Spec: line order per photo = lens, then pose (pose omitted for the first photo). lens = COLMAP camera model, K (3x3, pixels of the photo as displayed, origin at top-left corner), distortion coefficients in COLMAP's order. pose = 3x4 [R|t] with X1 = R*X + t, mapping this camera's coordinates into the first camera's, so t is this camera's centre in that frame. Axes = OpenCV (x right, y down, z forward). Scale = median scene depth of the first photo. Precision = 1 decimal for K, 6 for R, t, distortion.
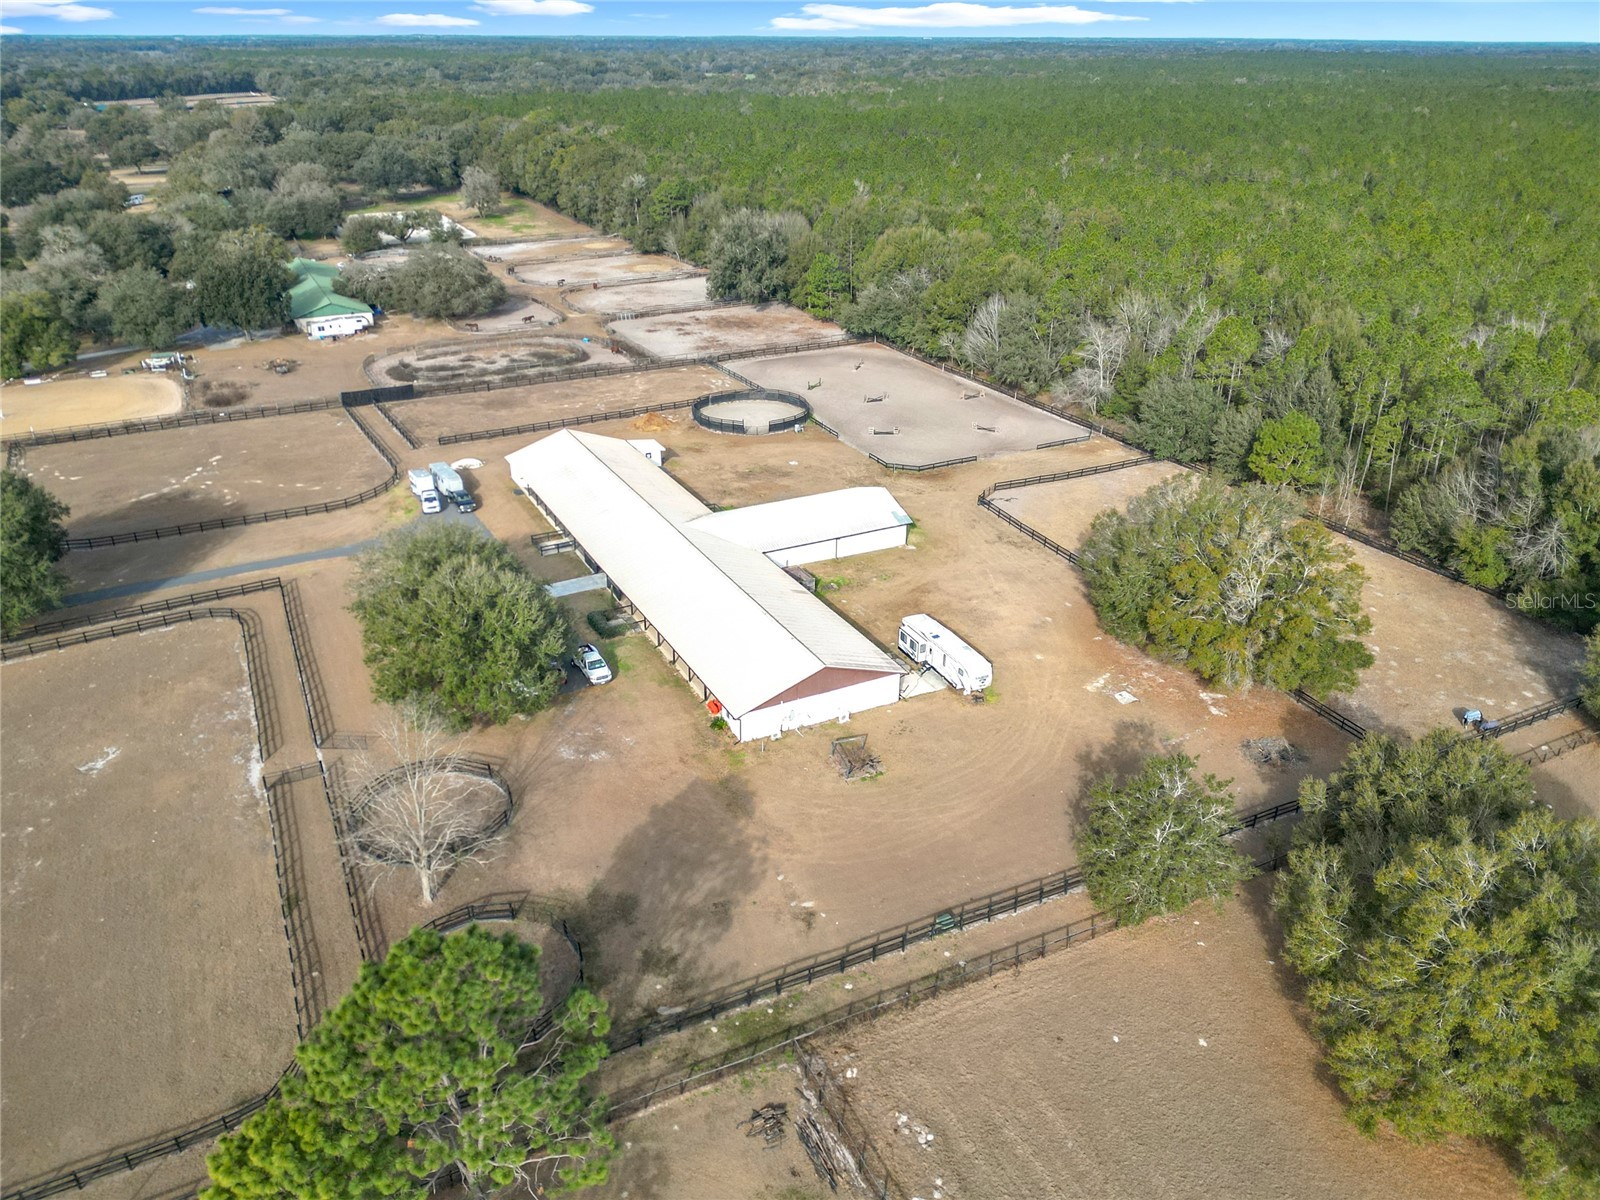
lens RADIAL K [[1165.3, 0, 800.0], [0, 1165.3, 600.0], [0, 0, 1]] dist [0.003341, -0.042432]
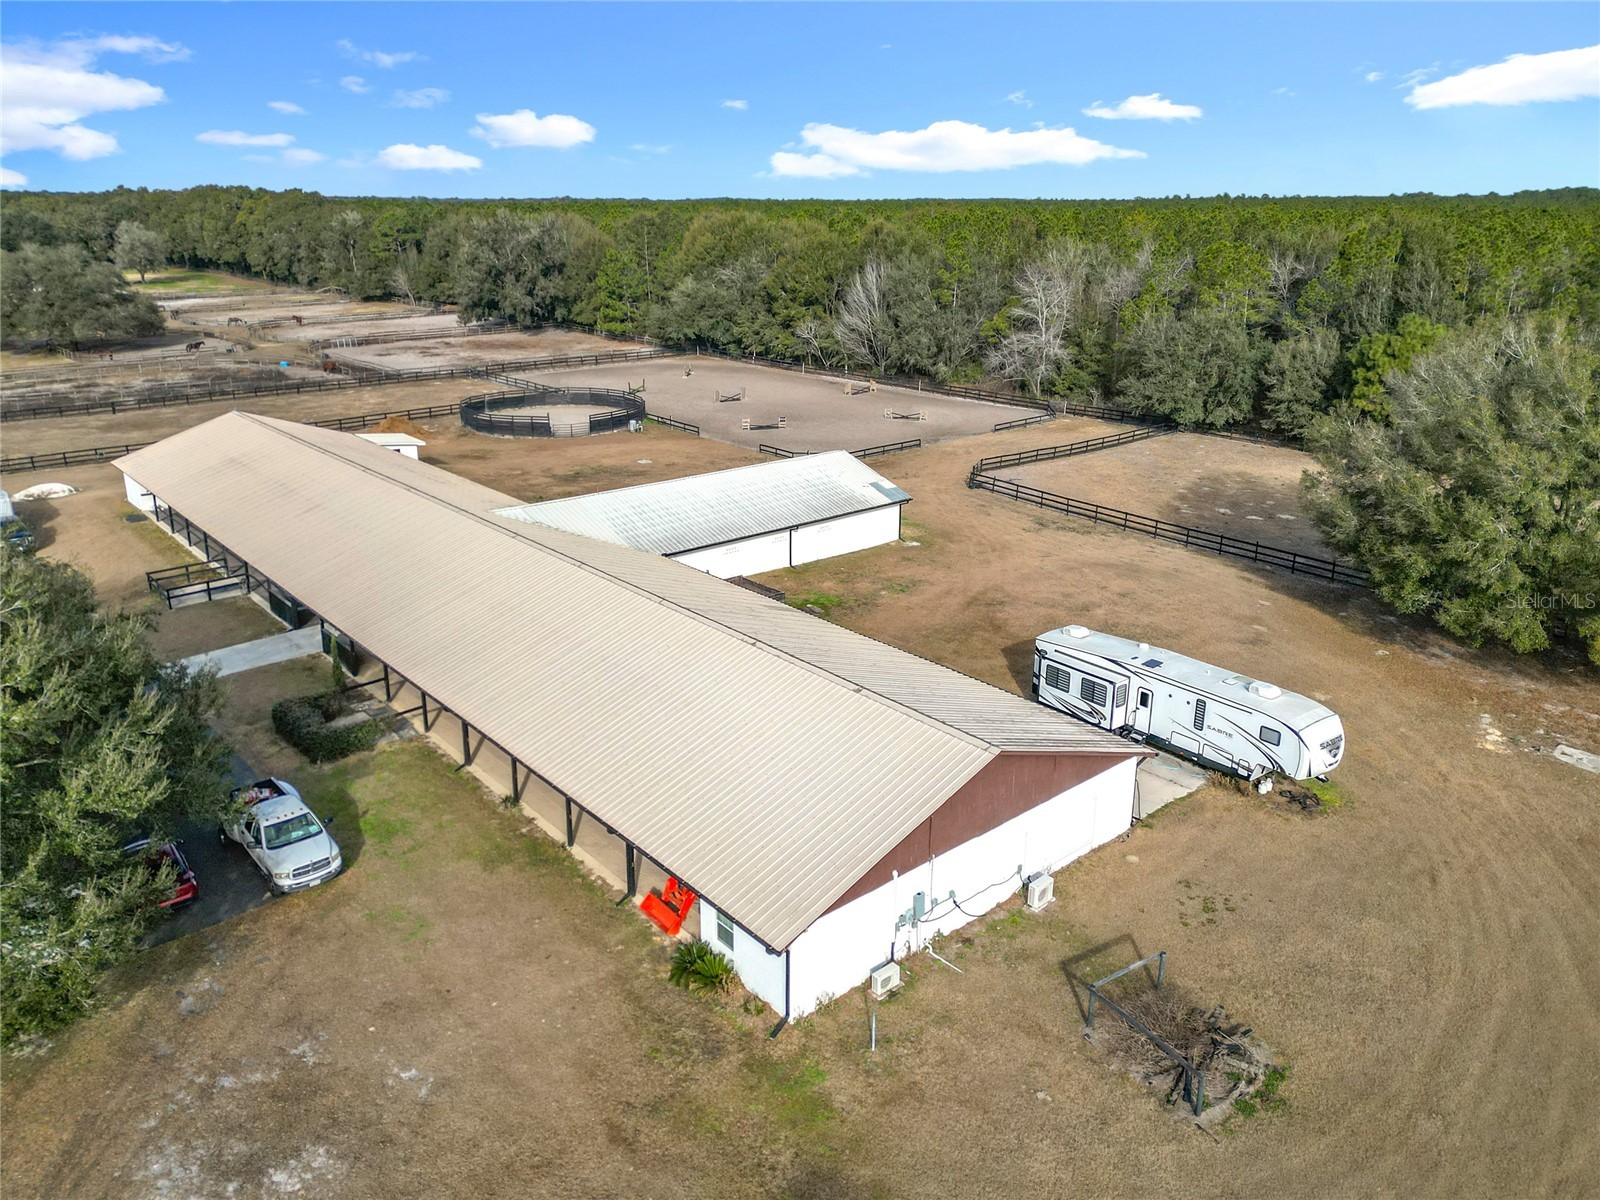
lens RADIAL K [[1147.0, 0, 806.8], [0, 1147.0, 540.5], [0, 0, 1]] dist [0.060391, -0.070266]
pose [[0.971229, -0.068128, 0.228195, -0.059524], [0.104391, 0.983035, -0.150815, 0.023056], [-0.214049, 0.170297, 0.961864, 0.373153]]
